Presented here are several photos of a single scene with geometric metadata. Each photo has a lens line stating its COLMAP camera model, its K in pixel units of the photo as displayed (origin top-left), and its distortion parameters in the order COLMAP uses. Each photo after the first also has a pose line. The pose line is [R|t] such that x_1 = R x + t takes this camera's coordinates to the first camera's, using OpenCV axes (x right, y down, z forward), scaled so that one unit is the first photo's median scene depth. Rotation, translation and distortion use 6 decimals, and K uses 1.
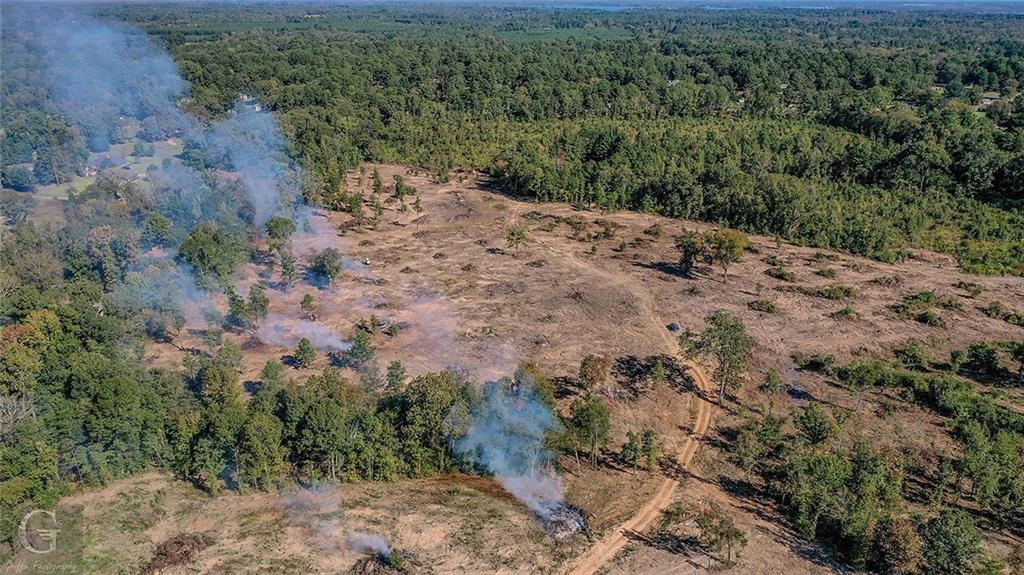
lens RADIAL K [[820.6, 0, 512.0], [0, 820.6, 287.5], [0, 0, 1]] dist [0.004766, -0.002841]
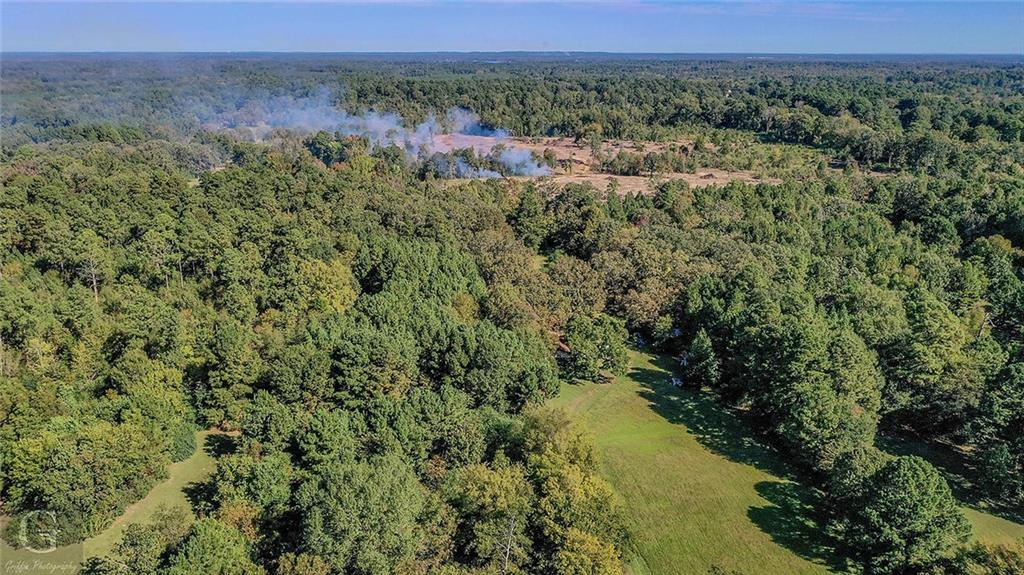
lens RADIAL K [[820.6, 0, 512.0], [0, 820.6, 287.5], [0, 0, 1]] dist [0.004766, -0.002841]
pose [[0.989246, -0.045208, 0.139102, -0.141574], [0.054030, 0.996716, -0.060309, 0.233775], [-0.135919, 0.067176, 0.988440, -0.561702]]
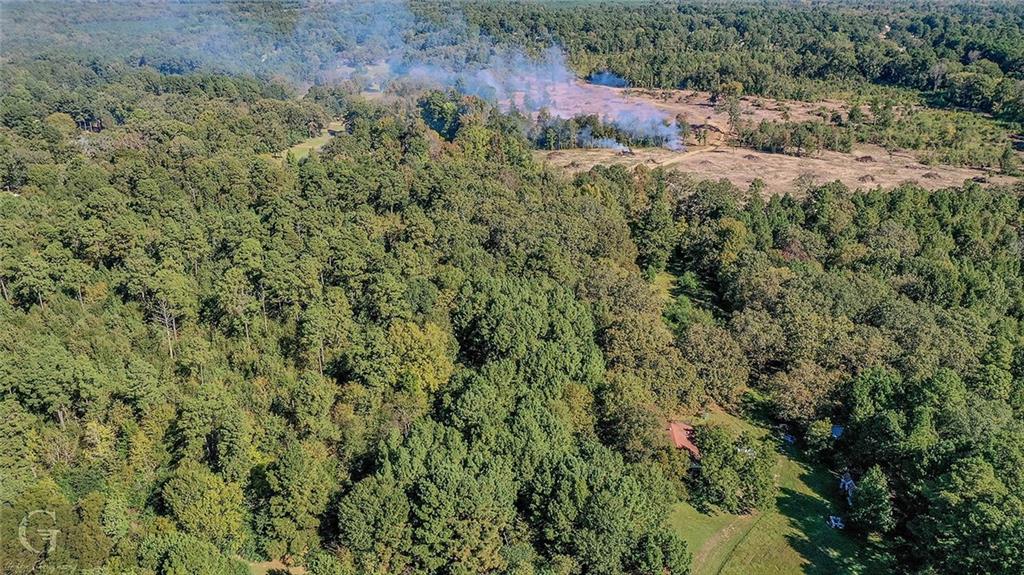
lens RADIAL K [[820.6, 0, 512.0], [0, 820.6, 287.5], [0, 0, 1]] dist [0.004766, -0.002841]
pose [[0.999995, -0.001675, -0.002846, -0.135865], [0.001762, 0.999528, 0.030660, 0.175794], [0.002794, -0.030665, 0.999526, -0.508282]]
